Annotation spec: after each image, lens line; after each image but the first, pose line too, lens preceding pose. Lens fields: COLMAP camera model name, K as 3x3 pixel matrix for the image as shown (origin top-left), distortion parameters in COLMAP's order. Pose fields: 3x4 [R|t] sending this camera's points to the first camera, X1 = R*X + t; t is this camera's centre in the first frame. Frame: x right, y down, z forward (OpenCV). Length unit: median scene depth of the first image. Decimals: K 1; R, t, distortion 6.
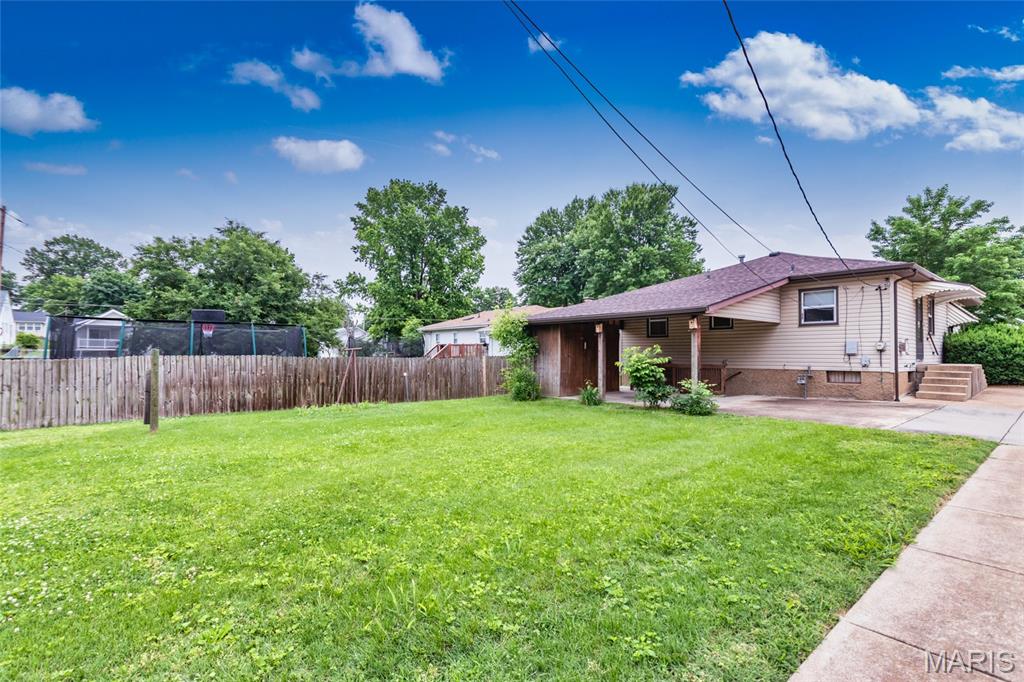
lens RADIAL K [[474.4, 0, 512.0], [0, 474.4, 341.0], [0, 0, 1]] dist [-0.000552, -0.000184]
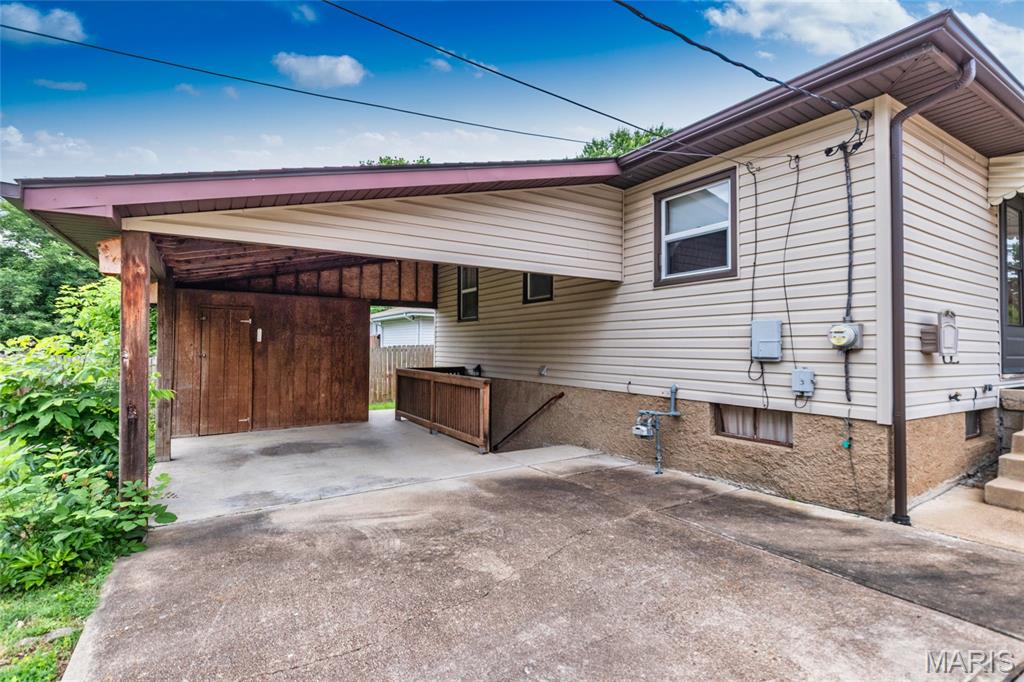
lens RADIAL K [[483.2, 0, 488.5], [0, 483.2, 330.0], [0, 0, 1]] dist [0.003754, 0.000111]
pose [[0.988928, 0.005489, -0.148292, 0.529012], [-0.007449, 0.999892, -0.012666, 0.011685], [0.148207, 0.013630, 0.988862, 0.582073]]
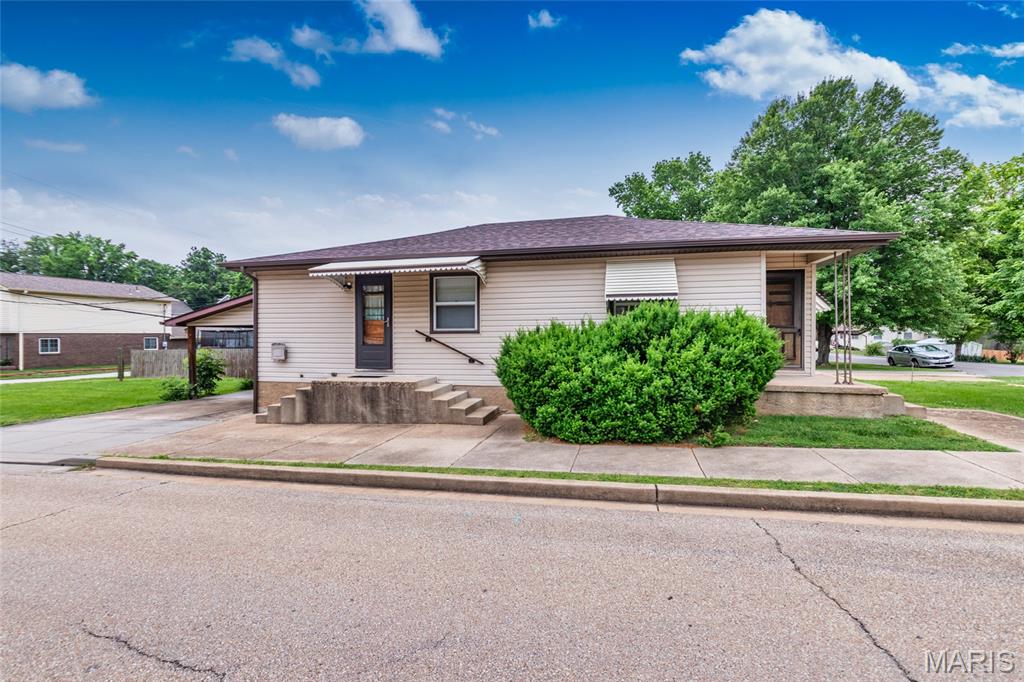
lens RADIAL K [[486.1, 0, 512.0], [0, 486.1, 341.0], [0, 0, 1]] dist [0.000146, -0.001302]
pose [[0.614131, 0.005525, -0.789185, 1.611255], [0.016264, 0.999675, 0.019654, -0.017075], [0.789036, -0.024906, 0.613841, 0.729301]]
